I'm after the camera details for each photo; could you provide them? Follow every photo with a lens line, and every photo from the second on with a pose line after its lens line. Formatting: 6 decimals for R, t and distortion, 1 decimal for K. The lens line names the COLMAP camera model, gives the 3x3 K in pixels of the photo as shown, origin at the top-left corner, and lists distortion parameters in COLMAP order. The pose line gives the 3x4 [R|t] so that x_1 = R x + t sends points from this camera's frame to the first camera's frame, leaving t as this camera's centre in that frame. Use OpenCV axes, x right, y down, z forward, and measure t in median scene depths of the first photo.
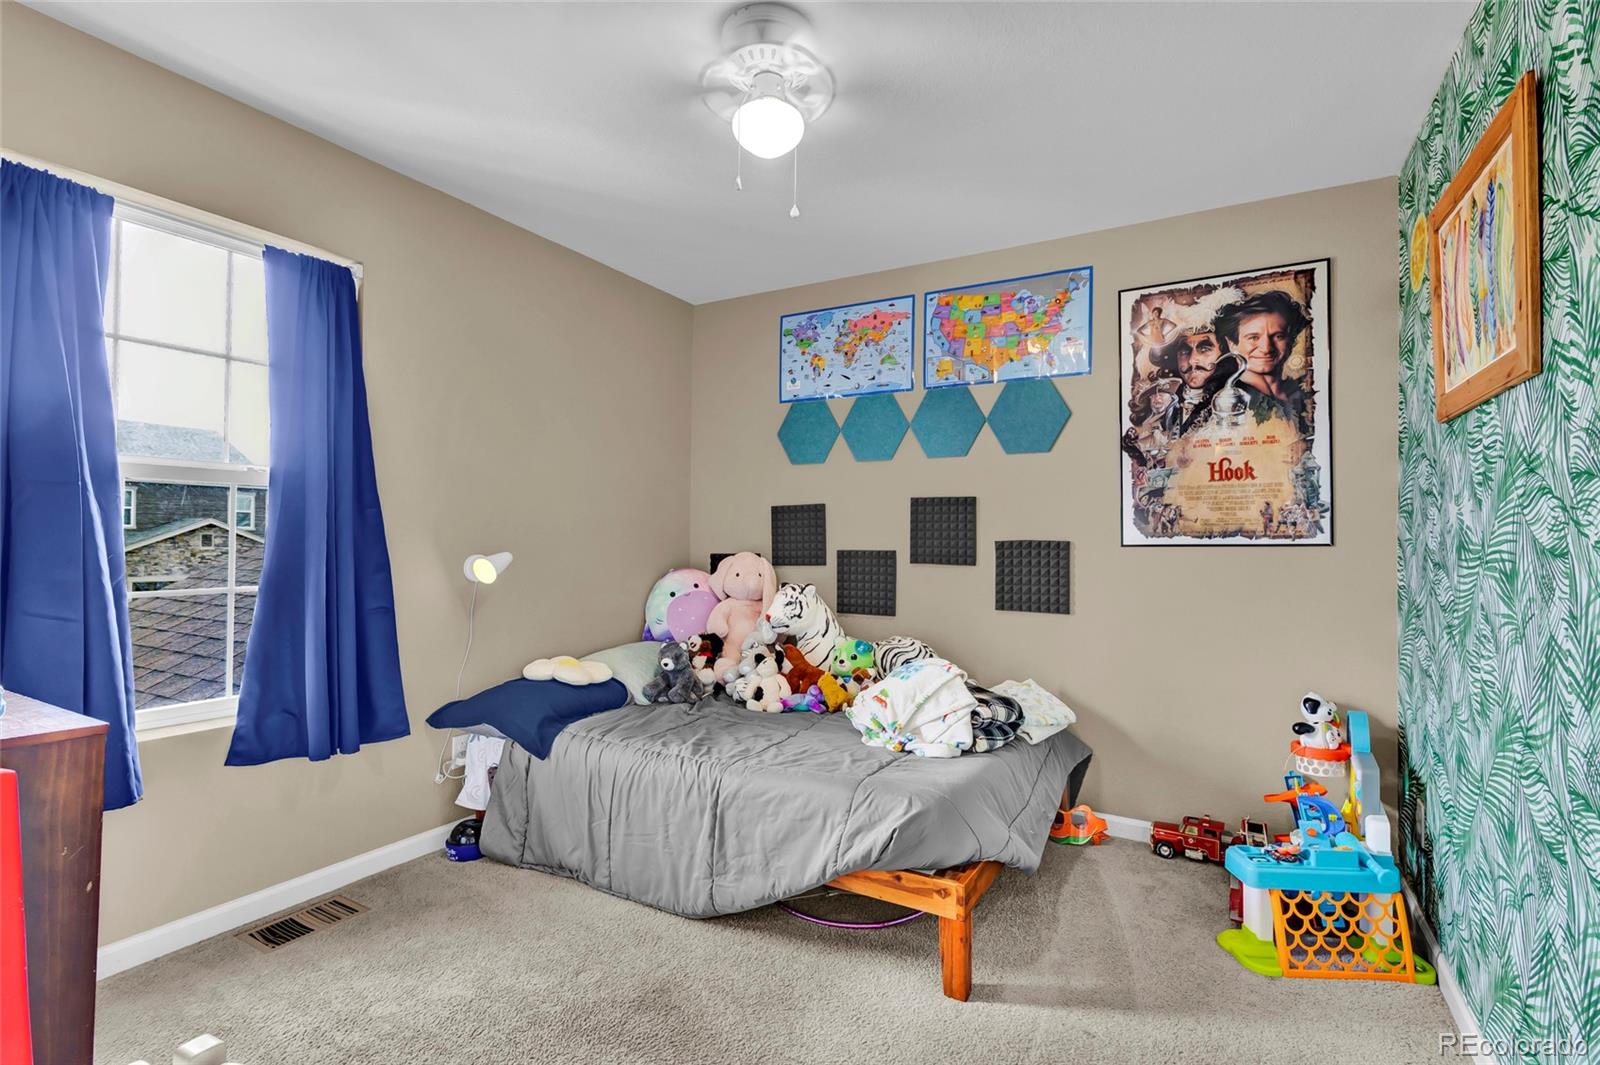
lens RADIAL K [[758.8, 0, 799.6], [0, 758.8, 532.0], [0, 0, 1]] dist [0.016210, -0.005918]
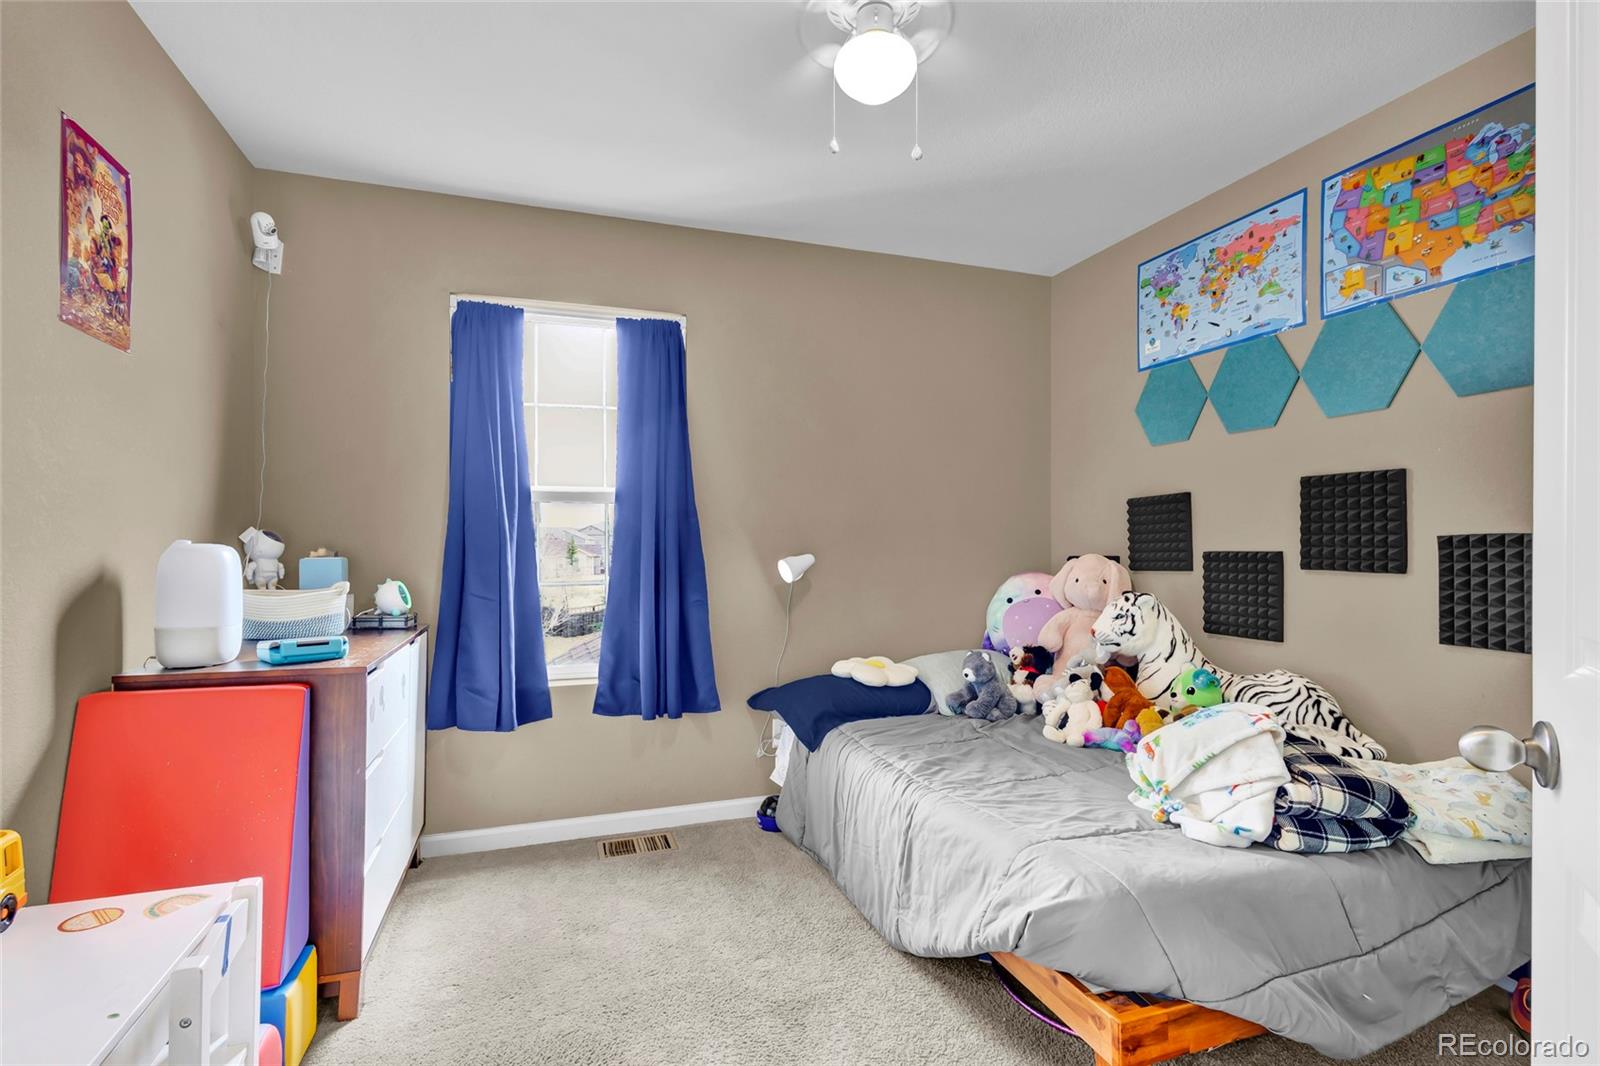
lens RADIAL K [[758.8, 0, 801.0], [0, 758.8, 541.9], [0, 0, 1]] dist [0.016210, -0.005918]
pose [[0.752331, -0.013376, -0.658649, 0.296745], [0.017464, 0.999847, -0.000357, 0.008914], [0.658553, -0.011235, 0.752450, 0.176419]]
